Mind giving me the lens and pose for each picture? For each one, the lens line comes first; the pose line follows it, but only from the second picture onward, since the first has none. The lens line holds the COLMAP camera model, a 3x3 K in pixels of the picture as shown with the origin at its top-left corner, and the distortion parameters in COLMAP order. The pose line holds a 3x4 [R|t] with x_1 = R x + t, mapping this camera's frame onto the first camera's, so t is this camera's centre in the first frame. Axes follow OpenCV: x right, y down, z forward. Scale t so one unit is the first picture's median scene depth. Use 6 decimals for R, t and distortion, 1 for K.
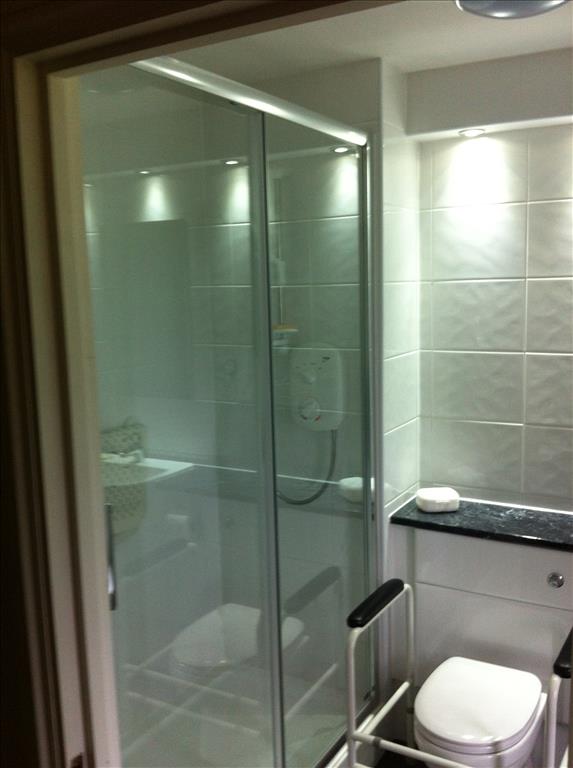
lens RADIAL K [[735.5, 0, 288.2], [0, 735.5, 390.4], [0, 0, 1]] dist [0.117912, -0.367959]
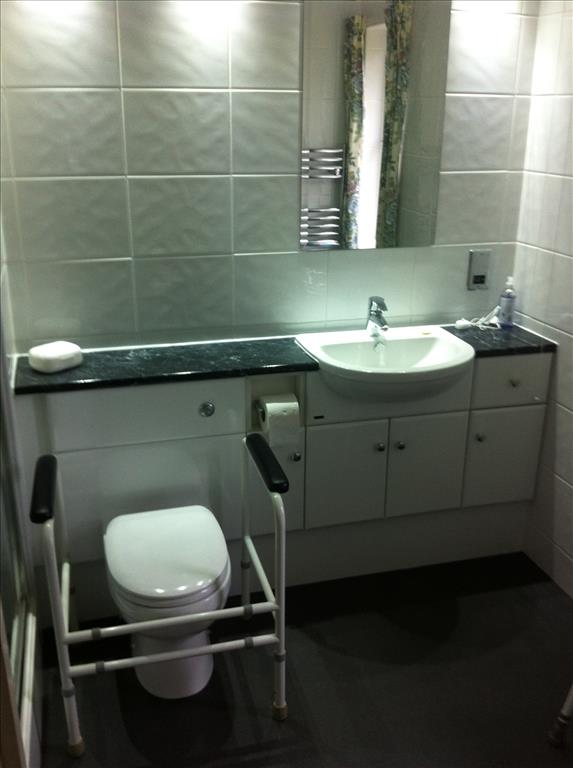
lens RADIAL K [[735.5, 0, 288.2], [0, 735.5, 390.4], [0, 0, 1]] dist [0.117912, -0.367959]
pose [[0.694561, -0.221262, 0.684565, -0.215145], [0.078818, 0.969207, 0.233294, 0.006015], [-0.715104, -0.108081, 0.690612, 0.212235]]
